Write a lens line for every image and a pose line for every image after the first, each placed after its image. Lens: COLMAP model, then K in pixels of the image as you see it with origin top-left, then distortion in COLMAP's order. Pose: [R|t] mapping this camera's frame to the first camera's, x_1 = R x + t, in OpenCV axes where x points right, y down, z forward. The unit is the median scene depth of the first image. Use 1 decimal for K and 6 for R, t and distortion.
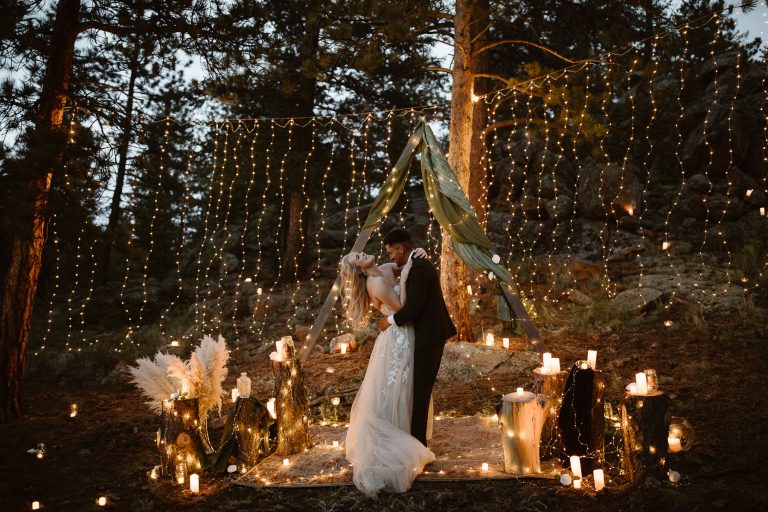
lens RADIAL K [[725.3, 0, 384.0], [0, 725.3, 256.0], [0, 0, 1]] dist [0.001740, 0.000080]
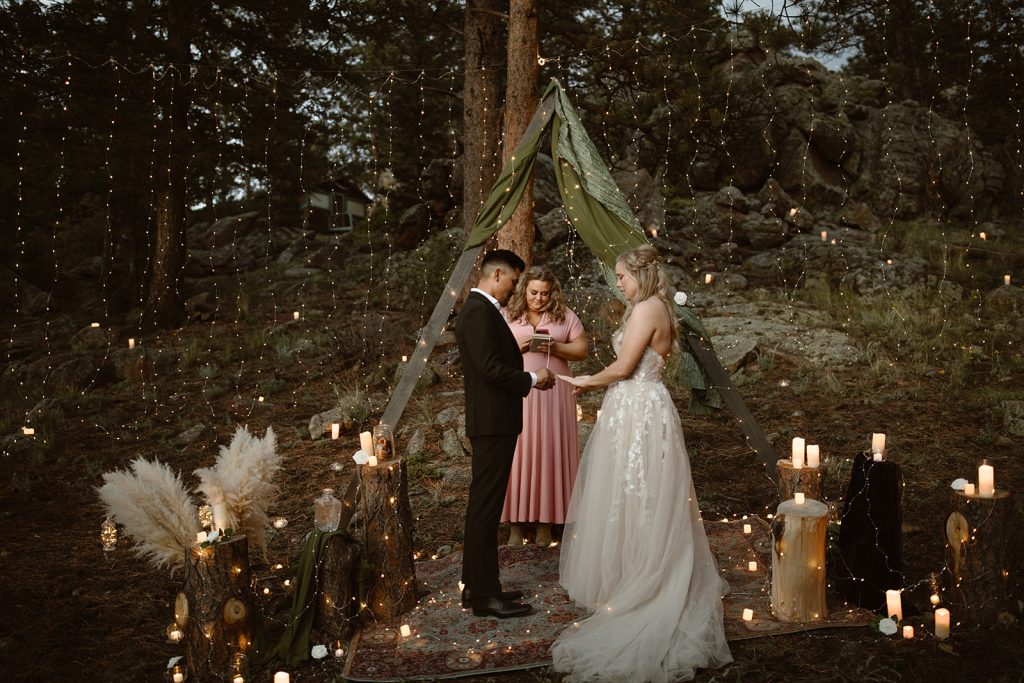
lens RADIAL K [[967.1, 0, 512.0], [0, 967.1, 341.5], [0, 0, 1]] dist [0.001740, 0.000080]
pose [[0.956823, -0.010011, 0.290499, -0.236544], [-0.005777, 0.998554, 0.053439, -0.002616], [-0.290614, -0.052809, 0.955382, 0.175947]]
